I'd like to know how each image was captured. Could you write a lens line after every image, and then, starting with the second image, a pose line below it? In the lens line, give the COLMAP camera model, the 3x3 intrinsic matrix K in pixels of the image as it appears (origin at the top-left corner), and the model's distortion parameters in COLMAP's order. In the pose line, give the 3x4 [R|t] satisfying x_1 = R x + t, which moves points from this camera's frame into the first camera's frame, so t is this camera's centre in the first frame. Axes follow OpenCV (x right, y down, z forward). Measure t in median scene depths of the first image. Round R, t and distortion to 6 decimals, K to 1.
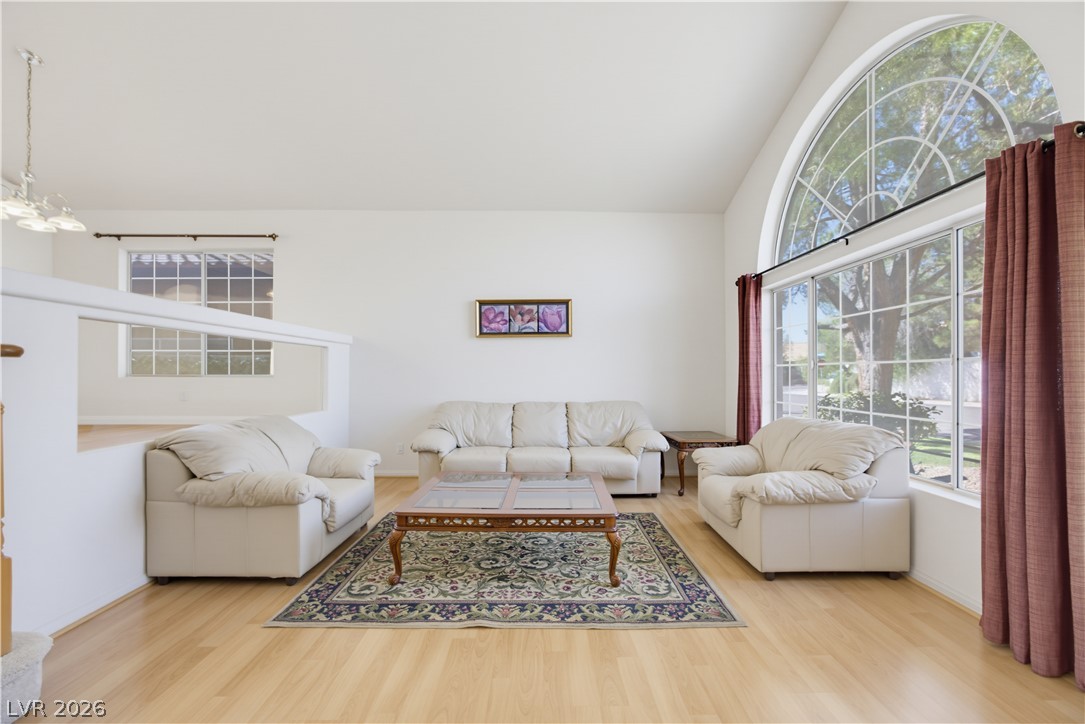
lens RADIAL K [[429.5, 0, 545.9], [0, 429.5, 373.4], [0, 0, 1]] dist [-0.021158, 0.003764]
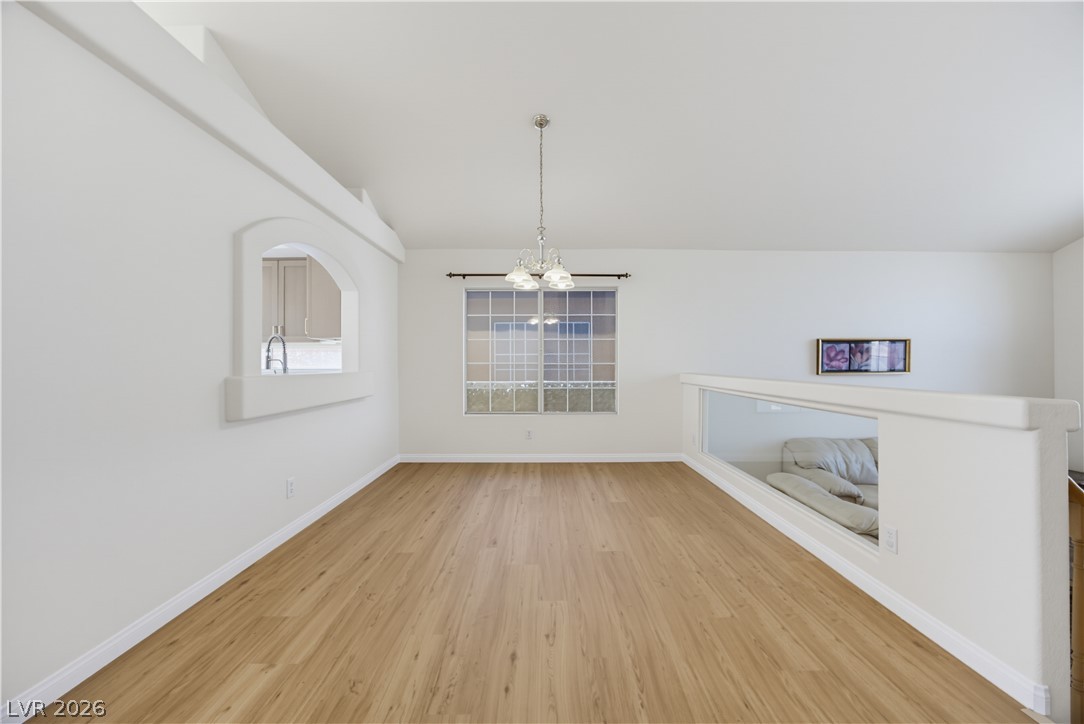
lens RADIAL K [[419.5, 0, 542.6], [0, 419.5, 367.7], [0, 0, 1]] dist [-0.030315, 0.000875]
pose [[0.999837, -0.001525, -0.018011, -1.262491], [0.001527, 0.999999, 0.000099, -0.161347], [0.018010, -0.000127, 0.999838, 0.003221]]
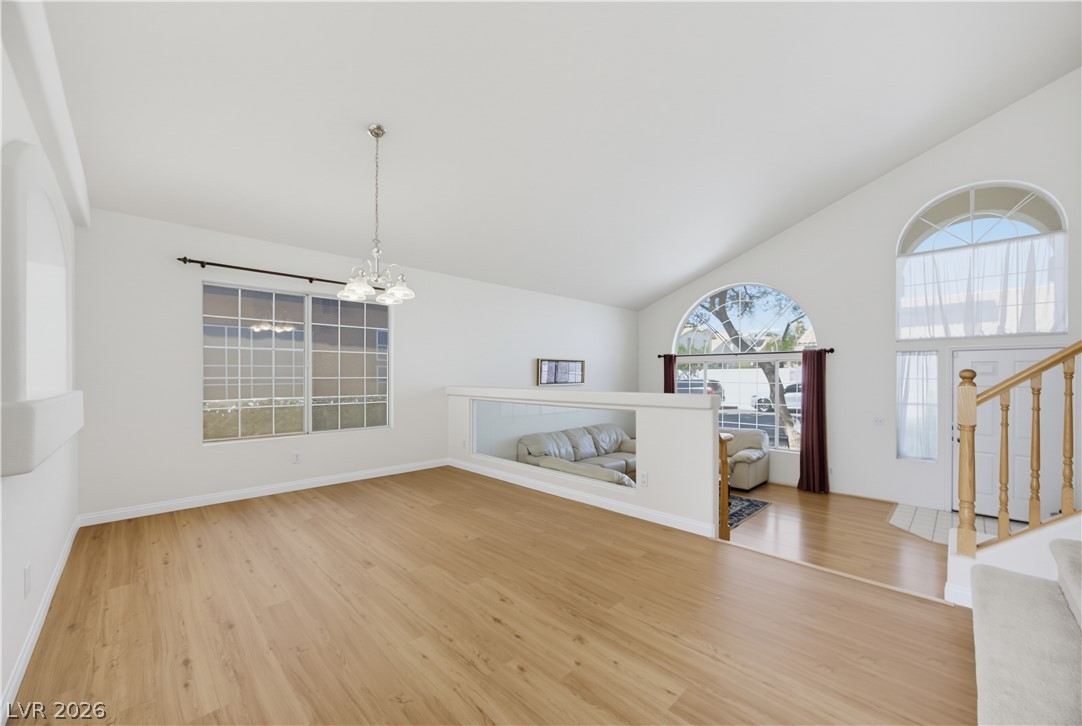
lens RADIAL K [[428.3, 0, 547.3], [0, 428.3, 380.2], [0, 0, 1]] dist [-0.021158, 0.003764]
pose [[0.718103, -0.007674, 0.695894, -1.720217], [0.009167, 0.999957, 0.001568, -0.163567], [-0.695876, 0.005254, 0.718143, 0.000819]]
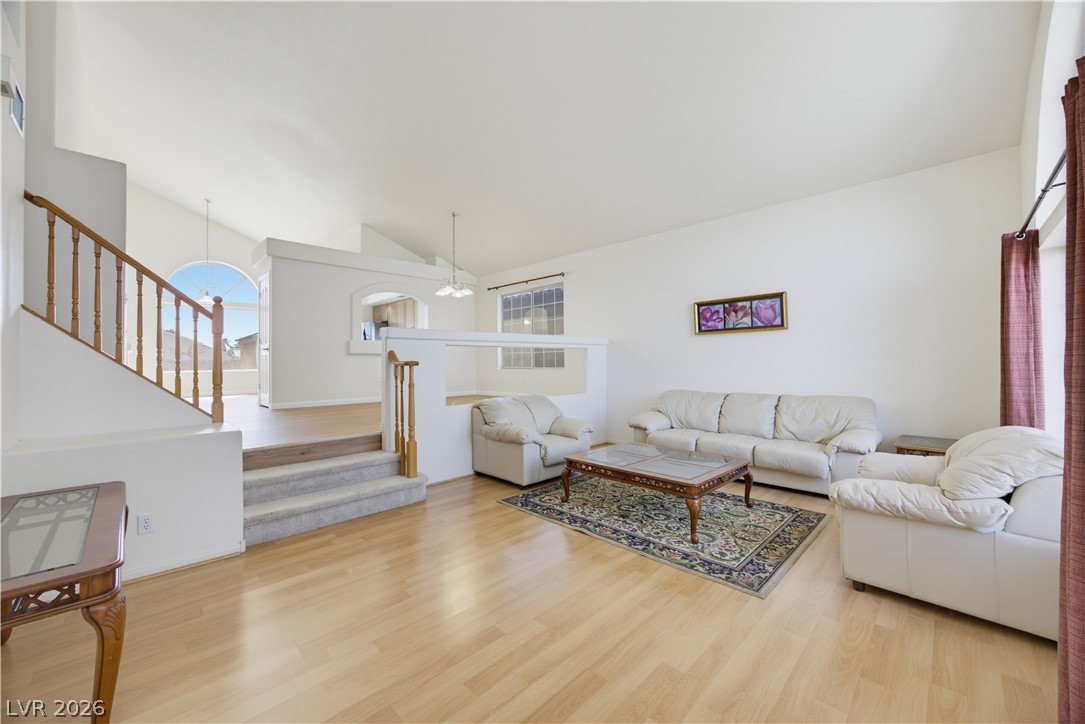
lens RADIAL K [[429.5, 0, 542.5], [0, 429.5, 357.7], [0, 0, 1]] dist [-0.021158, 0.003764]
pose [[0.691124, -0.014844, -0.722584, 0.599990], [0.013243, 0.999881, -0.007875, -0.030506], [0.722615, -0.004127, 0.691238, -0.137980]]
